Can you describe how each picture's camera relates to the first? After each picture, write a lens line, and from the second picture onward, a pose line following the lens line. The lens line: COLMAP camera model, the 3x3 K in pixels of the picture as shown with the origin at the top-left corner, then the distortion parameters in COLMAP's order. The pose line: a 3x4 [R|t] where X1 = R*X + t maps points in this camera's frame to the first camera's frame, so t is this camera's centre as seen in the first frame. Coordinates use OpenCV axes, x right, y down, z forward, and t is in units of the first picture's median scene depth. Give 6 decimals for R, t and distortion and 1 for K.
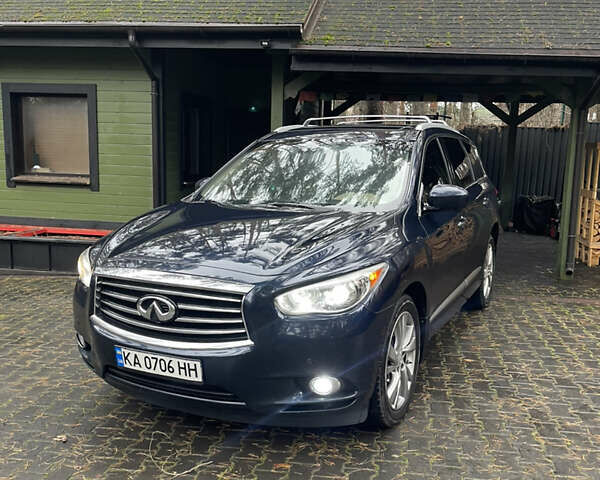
lens RADIAL K [[607.4, 0, 300.1], [0, 607.4, 240.4], [0, 0, 1]] dist [0.023642, 0.000000]
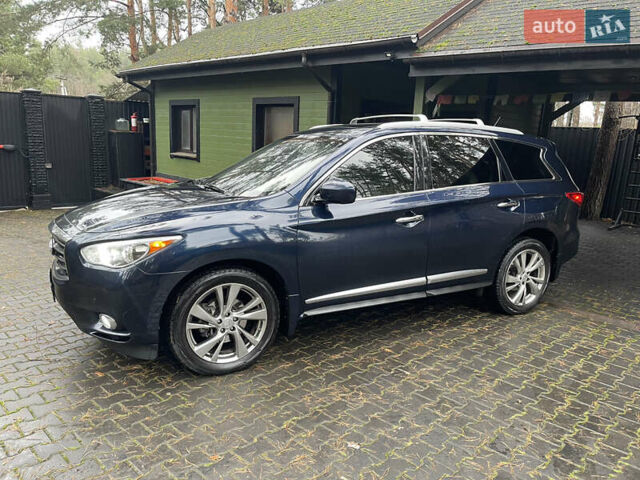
lens RADIAL K [[486.6, 0, 319.7], [0, 486.6, 239.8], [0, 0, 1]] dist [0.016477, -0.006906]
pose [[0.819324, 0.127216, -0.559038, 0.478344], [-0.106865, 0.991870, 0.069091, -0.027854], [0.563283, 0.003134, 0.826258, 0.187267]]
